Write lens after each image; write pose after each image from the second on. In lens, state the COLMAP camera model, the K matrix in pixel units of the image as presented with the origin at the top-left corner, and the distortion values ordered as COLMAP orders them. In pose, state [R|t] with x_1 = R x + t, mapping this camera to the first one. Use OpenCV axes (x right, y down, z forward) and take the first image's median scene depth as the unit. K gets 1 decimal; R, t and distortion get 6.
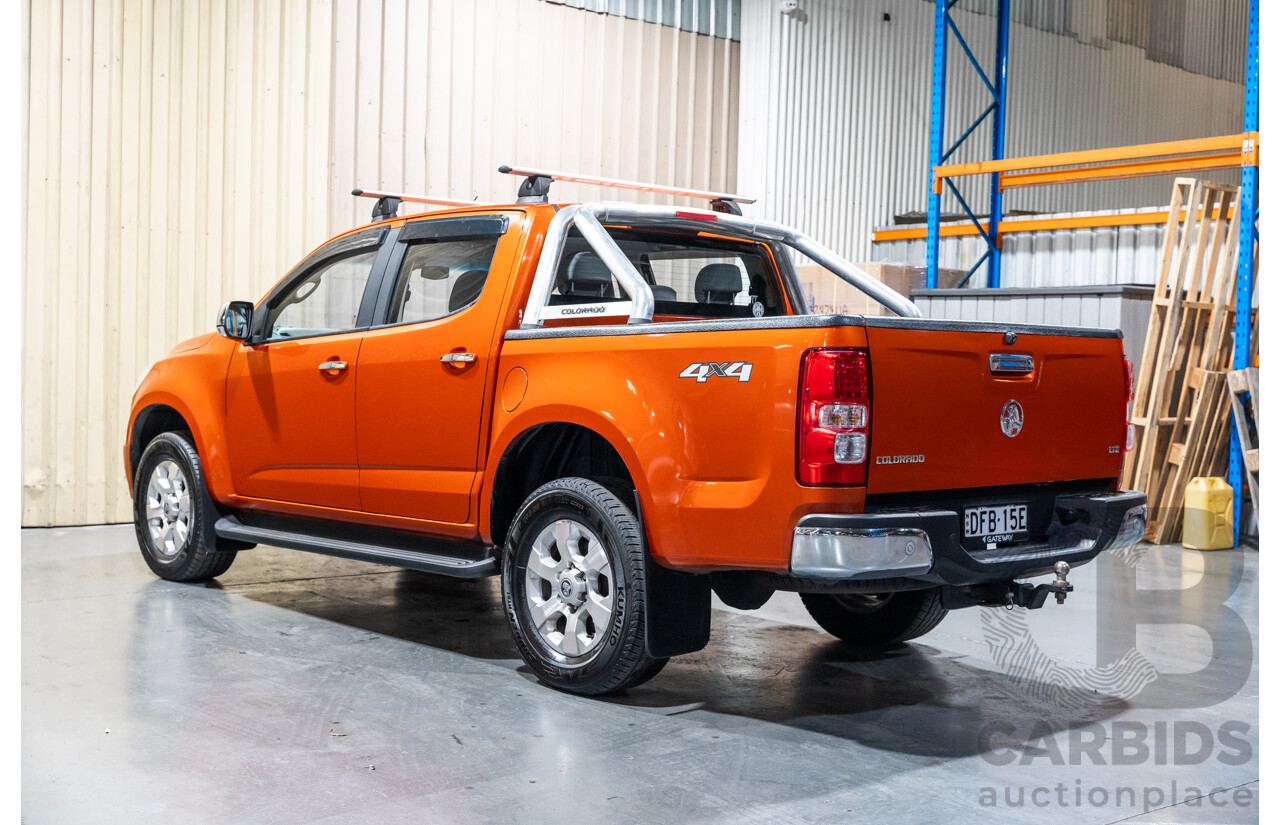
lens RADIAL K [[1490.4, 0, 640.0], [0, 1490.4, 412.5], [0, 0, 1]] dist [0.005351, 0.027821]
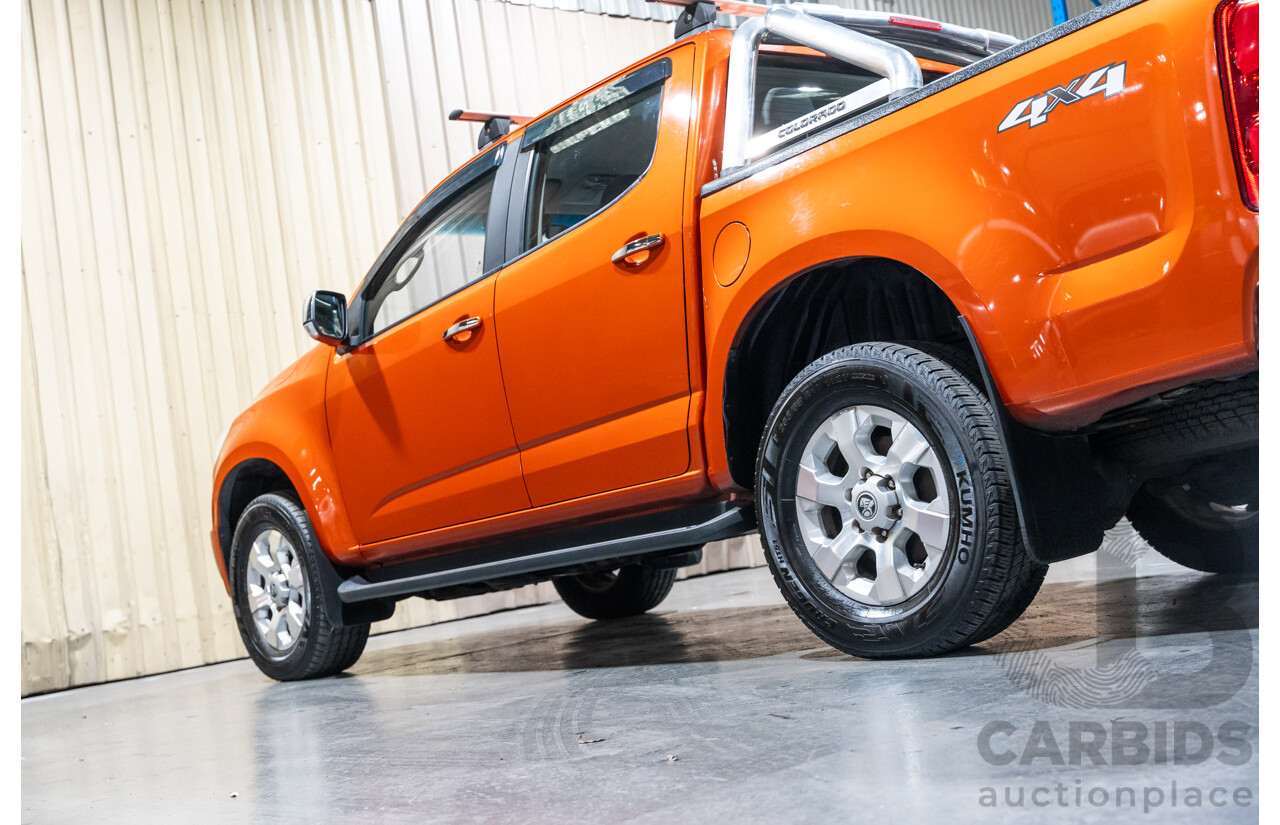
lens RADIAL K [[1490.4, 0, 640.0], [0, 1490.4, 412.5], [0, 0, 1]] dist [0.005351, 0.027821]
pose [[0.983952, -0.174675, -0.036434, -0.088523], [0.169517, 0.978826, -0.114734, 0.101878], [0.055704, 0.106717, 0.992728, 0.237549]]
